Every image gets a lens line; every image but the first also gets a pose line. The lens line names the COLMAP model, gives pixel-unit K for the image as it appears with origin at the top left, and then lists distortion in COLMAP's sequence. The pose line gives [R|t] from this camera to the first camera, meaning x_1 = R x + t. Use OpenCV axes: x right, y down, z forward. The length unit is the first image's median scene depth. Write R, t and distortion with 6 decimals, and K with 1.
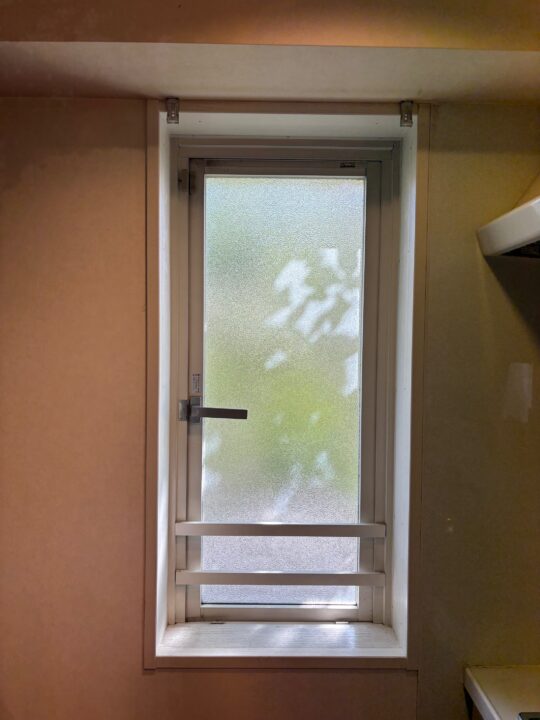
lens RADIAL K [[544.8, 0, 270.1], [0, 544.8, 354.1], [0, 0, 1]] dist [-0.000690, -0.007143]
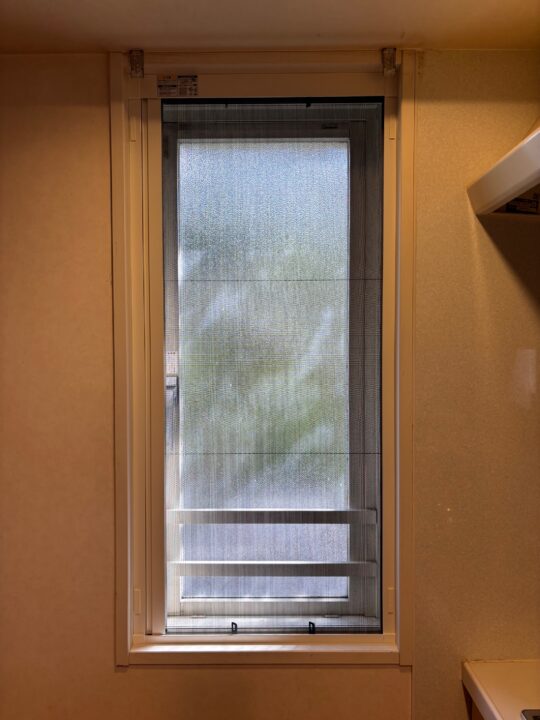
lens RADIAL K [[544.8, 0, 266.8], [0, 544.8, 361.8], [0, 0, 1]] dist [-0.000690, -0.007143]
pose [[0.999746, -0.014953, -0.016866, 0.048916], [0.014868, 0.999876, -0.005148, 0.067810], [0.016941, 0.004896, 0.999845, 0.071800]]
